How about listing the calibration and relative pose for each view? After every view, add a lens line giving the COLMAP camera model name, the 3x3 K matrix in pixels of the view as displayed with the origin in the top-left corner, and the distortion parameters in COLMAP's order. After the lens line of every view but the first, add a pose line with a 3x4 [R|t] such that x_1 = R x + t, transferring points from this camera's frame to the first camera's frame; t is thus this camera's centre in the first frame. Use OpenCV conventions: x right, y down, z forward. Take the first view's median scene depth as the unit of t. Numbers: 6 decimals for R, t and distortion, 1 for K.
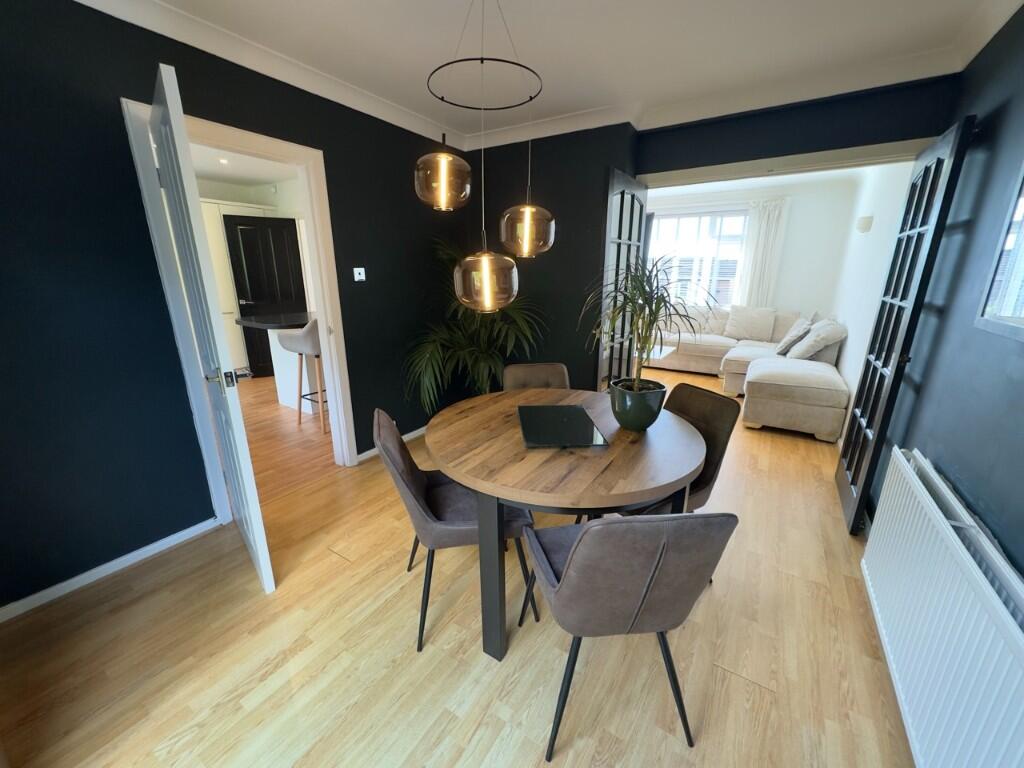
lens RADIAL K [[405.8, 0, 511.4], [0, 405.8, 385.1], [0, 0, 1]] dist [-0.002889, 0.000694]
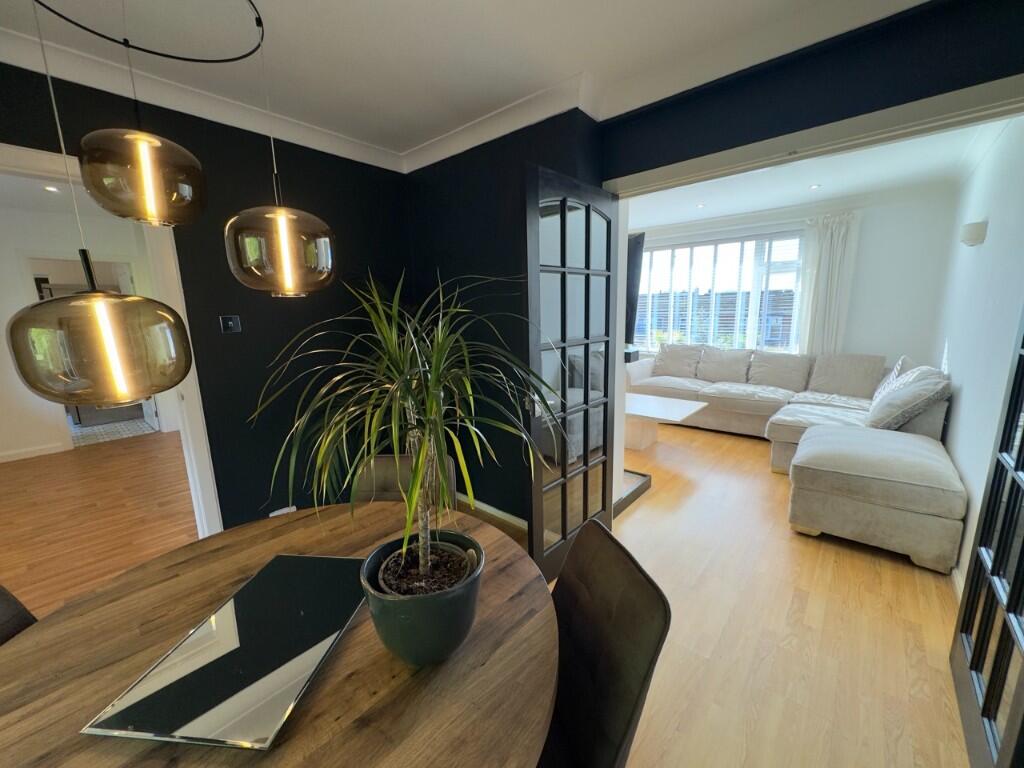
lens RADIAL K [[405.8, 0, 512.4], [0, 405.8, 385.1], [0, 0, 1]] dist [-0.002889, 0.000694]
pose [[0.988362, 0.002132, -0.152105, 0.238294], [-0.016262, 0.995653, -0.091710, -0.077893], [0.151248, 0.093116, 0.984100, 0.268694]]
